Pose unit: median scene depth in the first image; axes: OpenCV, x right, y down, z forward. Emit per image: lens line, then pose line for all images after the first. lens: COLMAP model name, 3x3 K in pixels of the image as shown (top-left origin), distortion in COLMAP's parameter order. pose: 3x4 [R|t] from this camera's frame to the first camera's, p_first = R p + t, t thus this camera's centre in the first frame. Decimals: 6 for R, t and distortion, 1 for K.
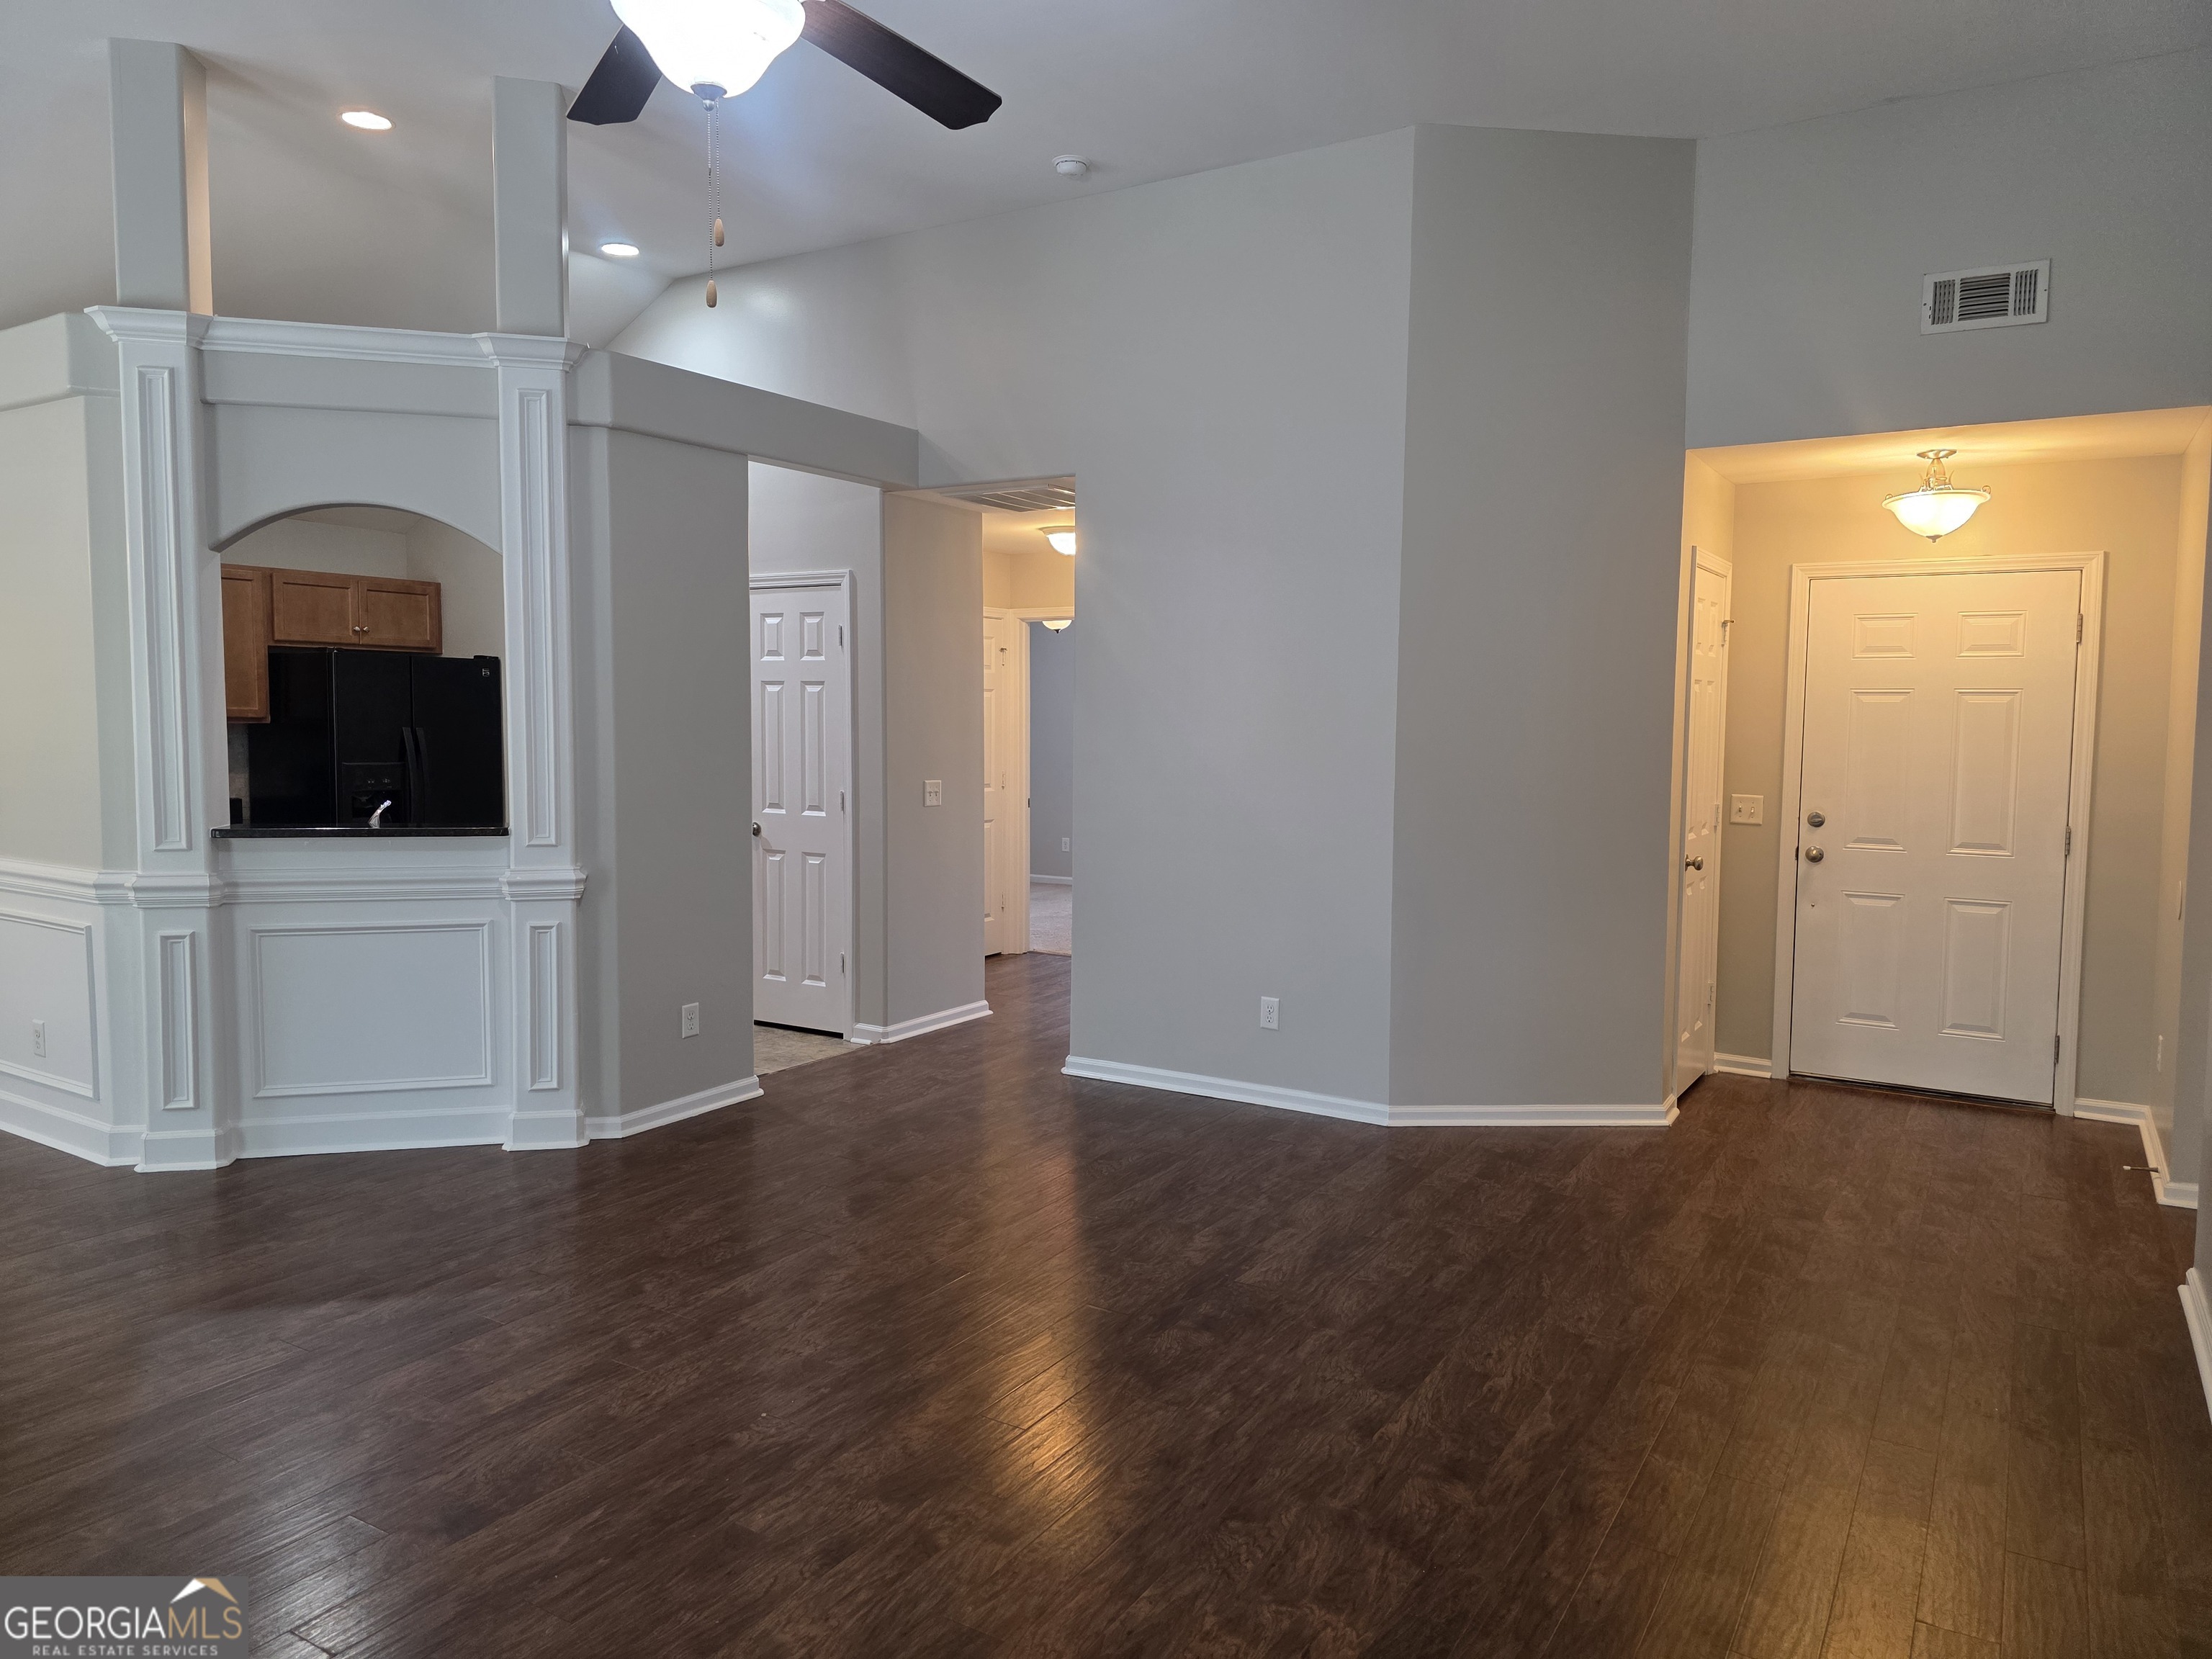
lens RADIAL K [[1472.0, 0, 1099.3], [0, 1472.0, 807.9], [0, 0, 1]] dist [0.056203, -0.050103]
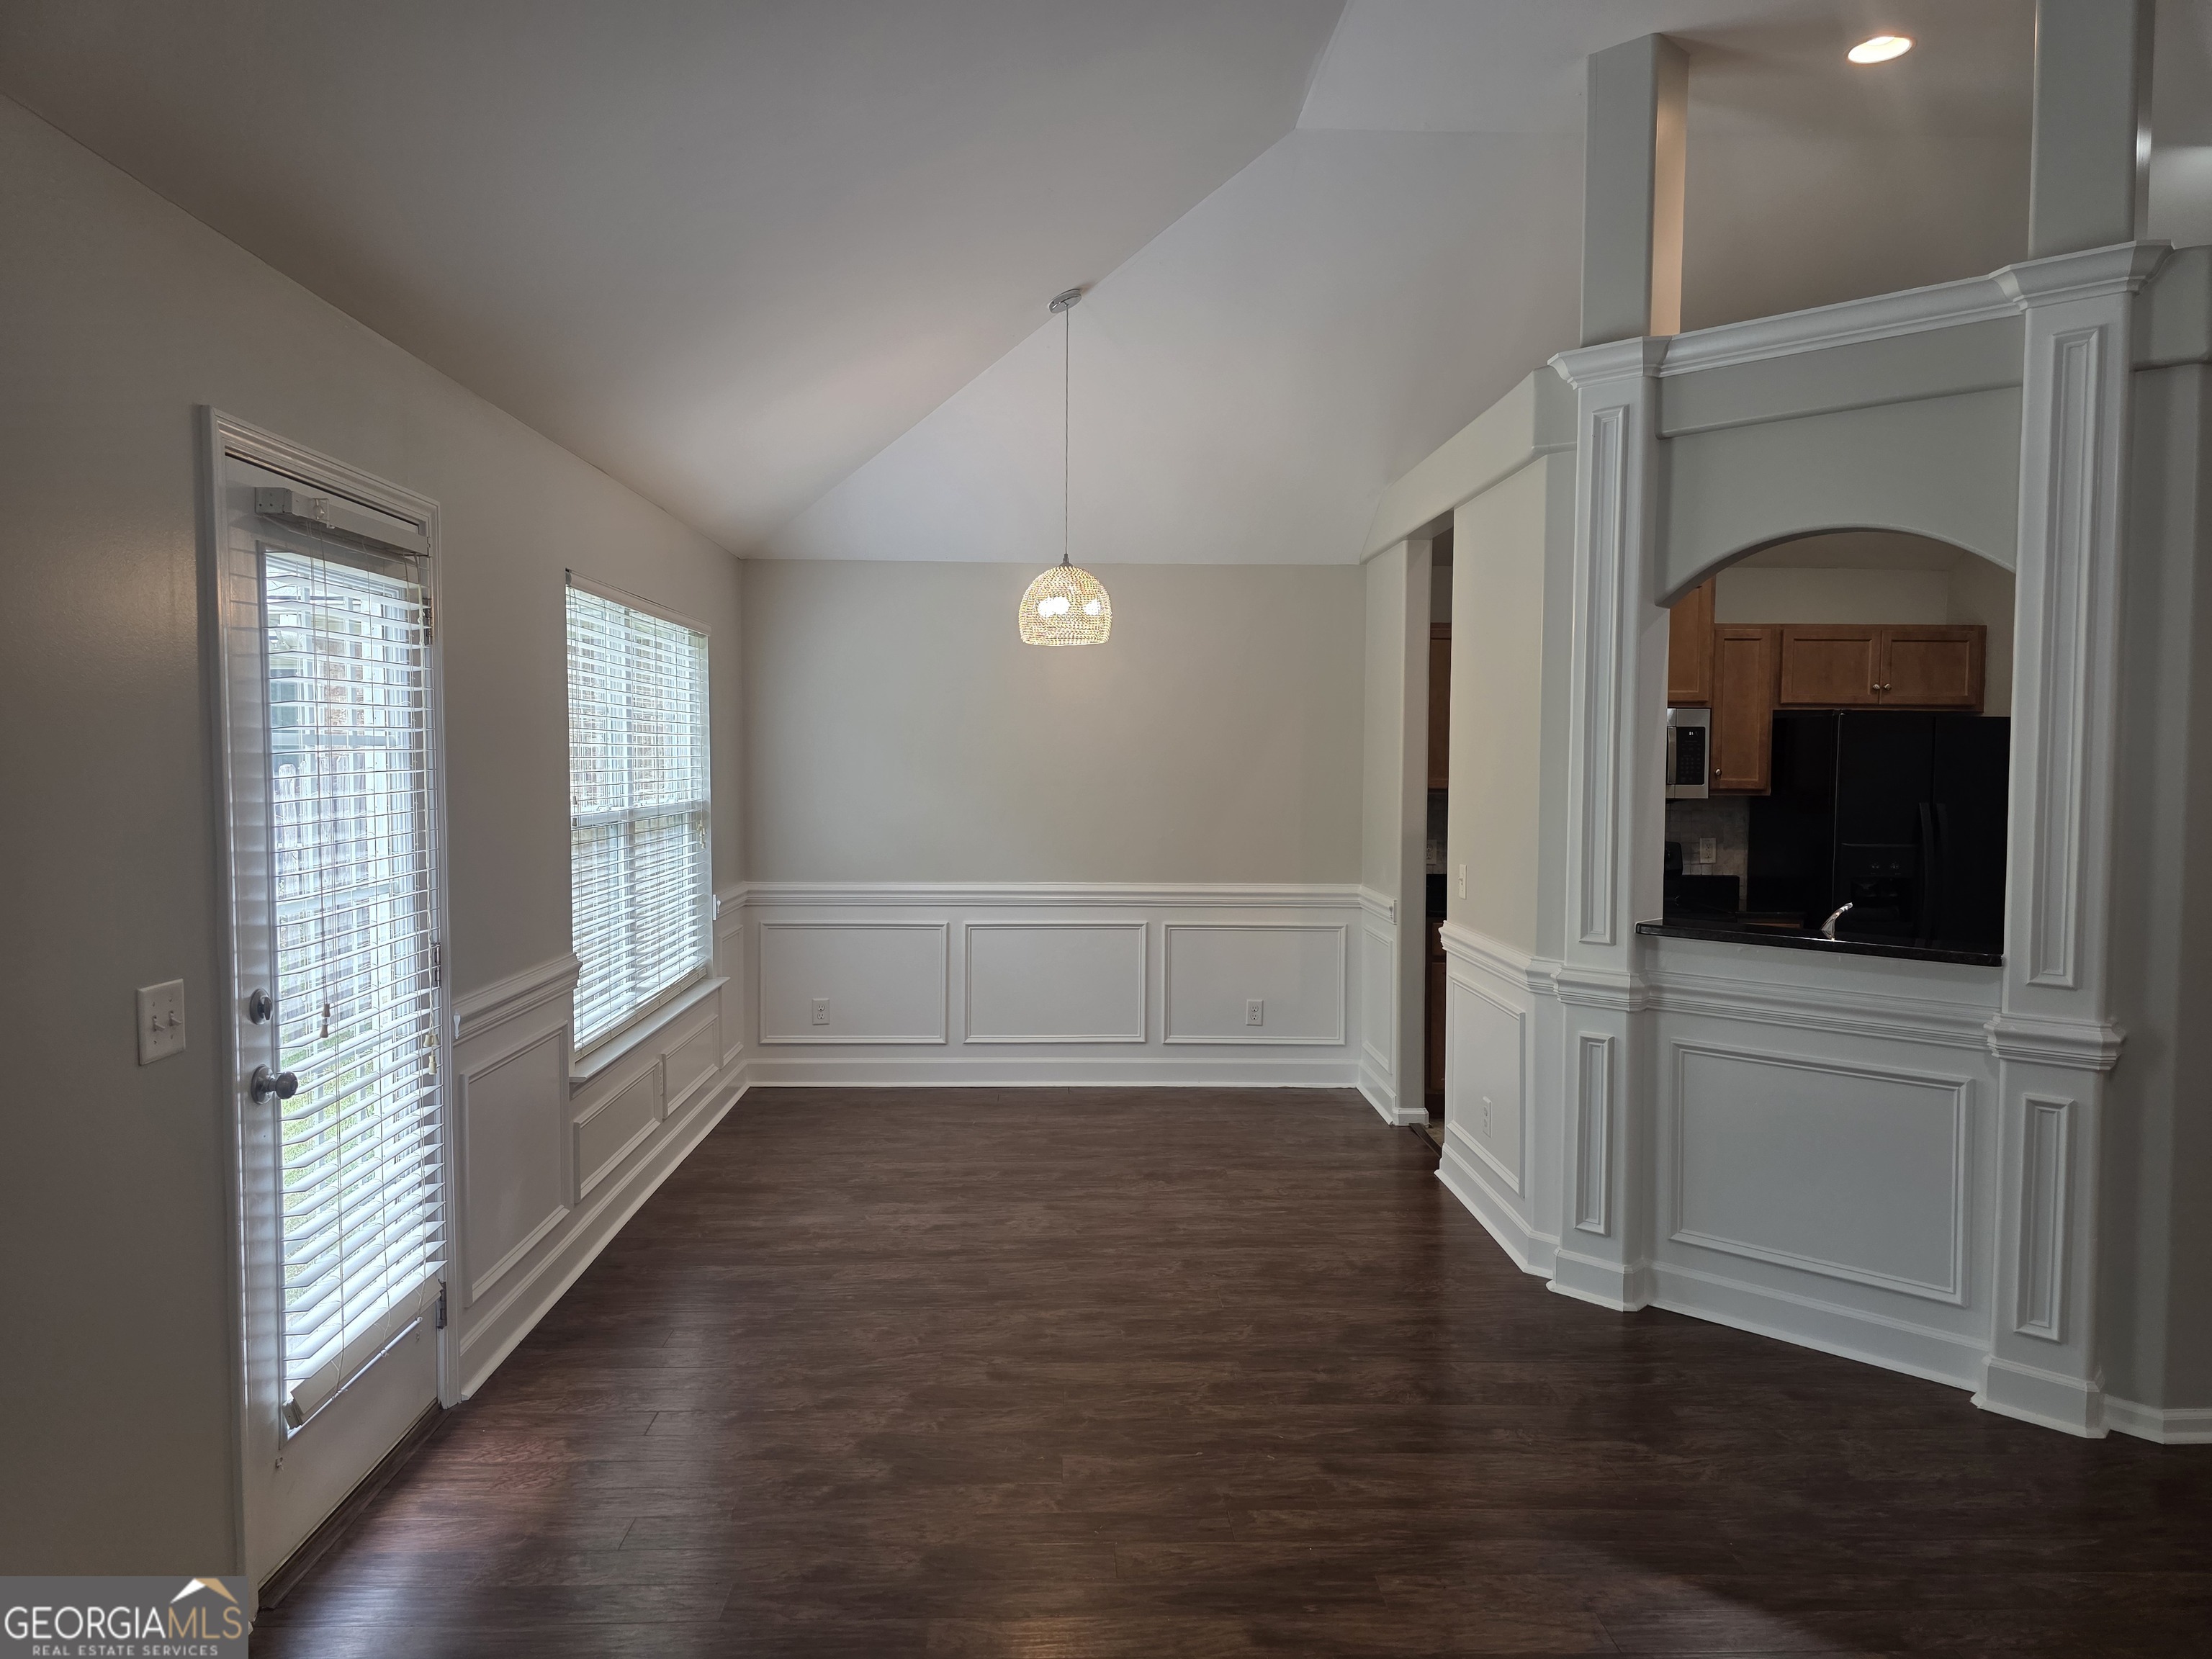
lens RADIAL K [[1472.0, 0, 1102.8], [0, 1472.0, 829.7], [0, 0, 1]] dist [0.056203, -0.050103]
pose [[0.553945, 0.035493, -0.831797, -0.042359], [-0.056525, 0.998389, 0.004958, -0.025436], [0.830632, 0.044271, 0.555058, 0.234250]]
